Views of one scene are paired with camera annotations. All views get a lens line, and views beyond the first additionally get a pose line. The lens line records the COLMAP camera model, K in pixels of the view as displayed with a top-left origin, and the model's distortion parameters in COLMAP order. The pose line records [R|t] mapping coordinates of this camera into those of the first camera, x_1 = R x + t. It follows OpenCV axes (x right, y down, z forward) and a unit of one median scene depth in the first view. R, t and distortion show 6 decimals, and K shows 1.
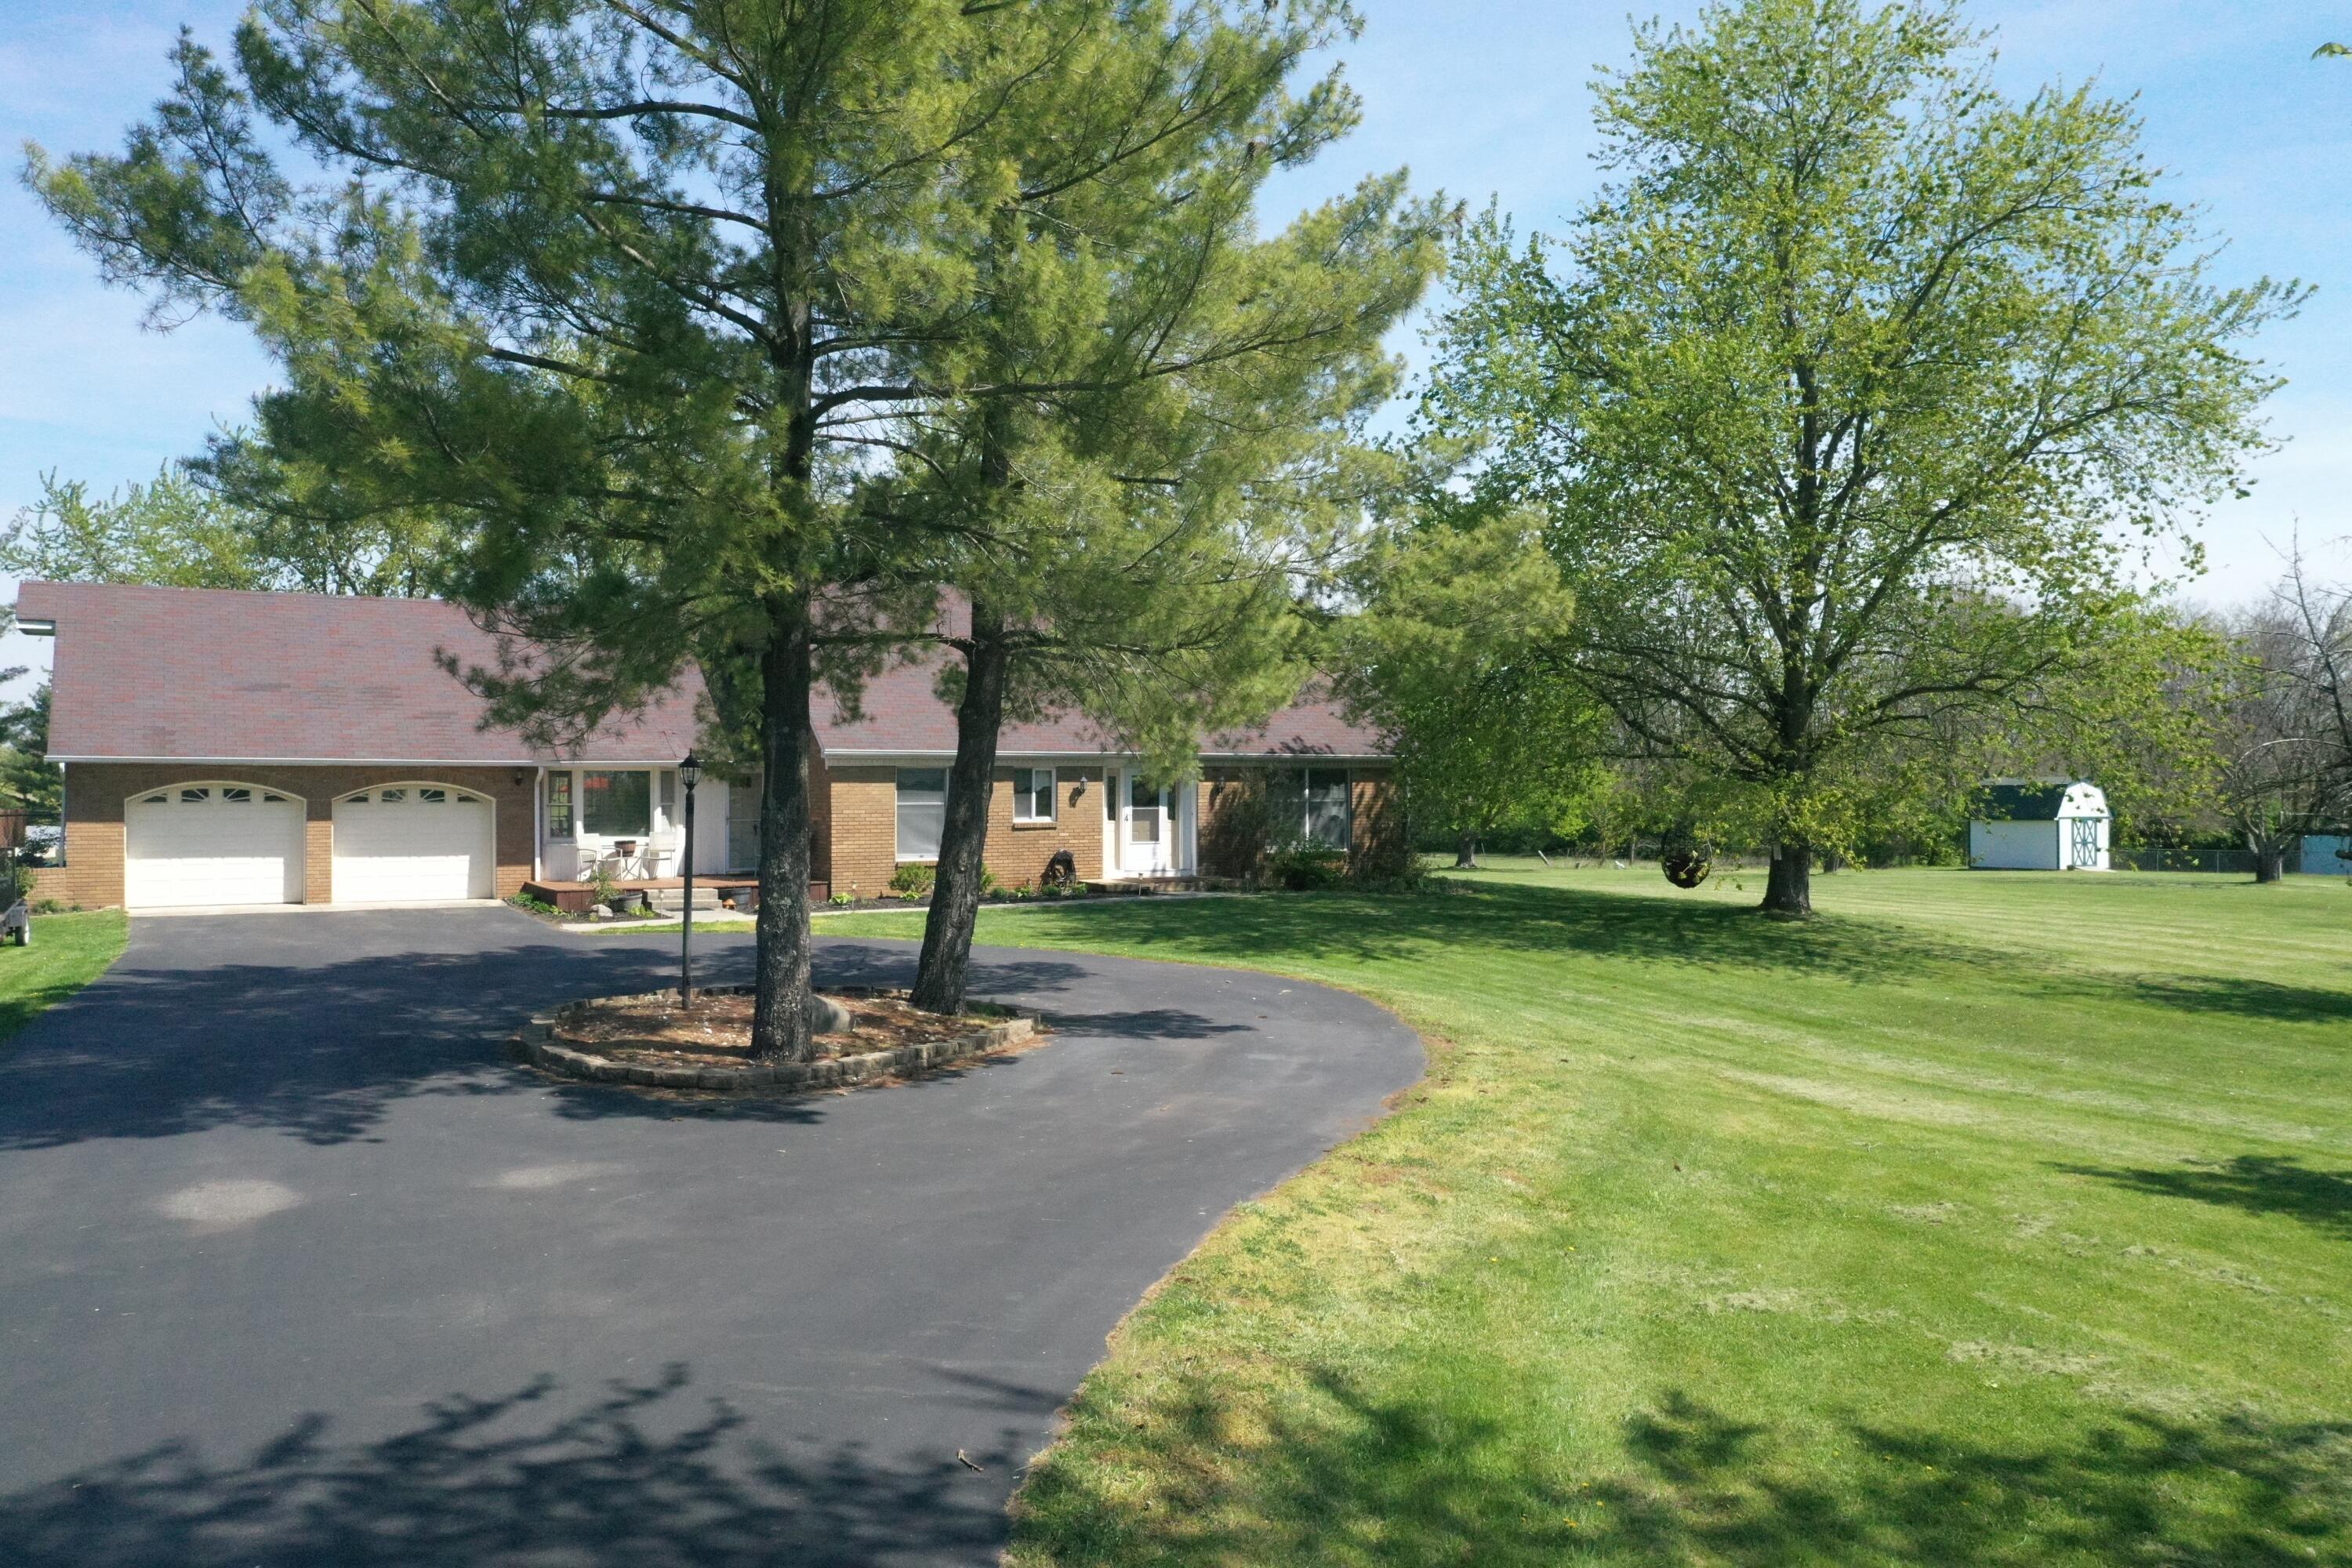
lens RADIAL K [[1844.7, 0, 1176.0], [0, 1844.7, 784.0], [0, 0, 1]] dist [-0.003019, -0.010716]
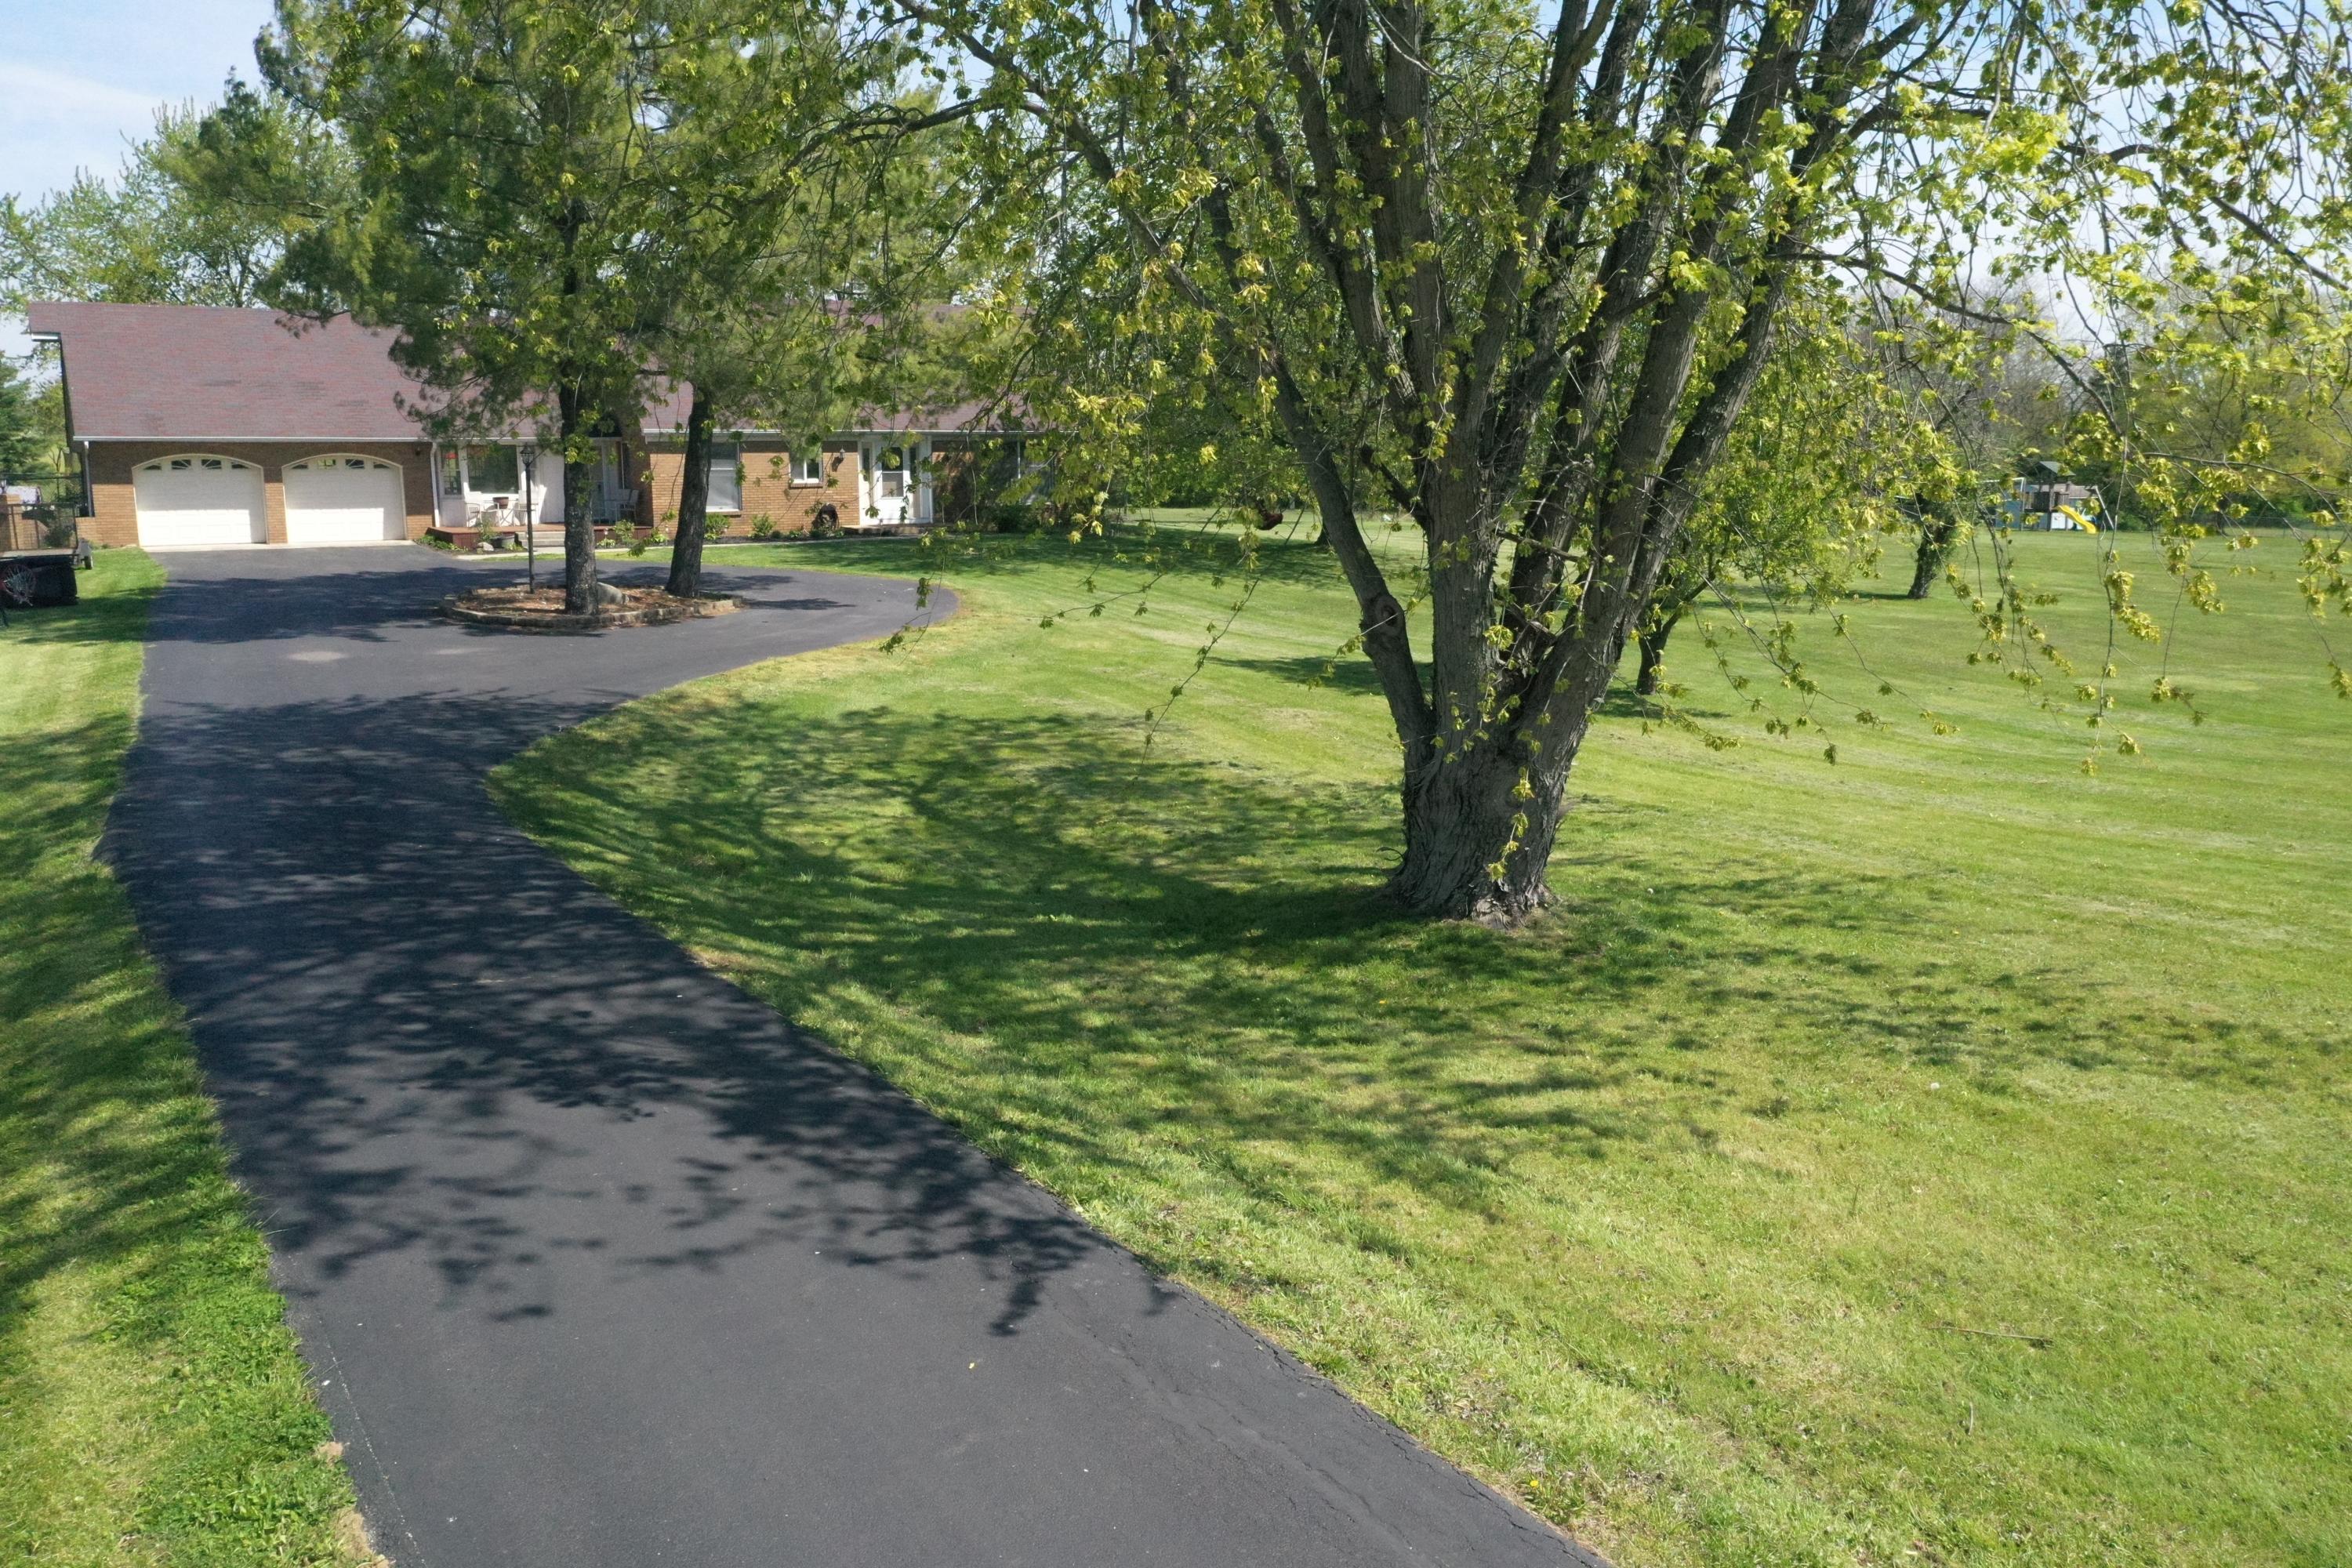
lens RADIAL K [[1844.7, 0, 1176.0], [0, 1844.7, 784.0], [0, 0, 1]] dist [-0.003019, -0.010716]
pose [[0.998816, -0.008400, 0.047926, 0.139464], [-0.000637, 0.982642, 0.185510, -0.014386], [-0.048652, -0.185321, 0.981473, -0.421110]]
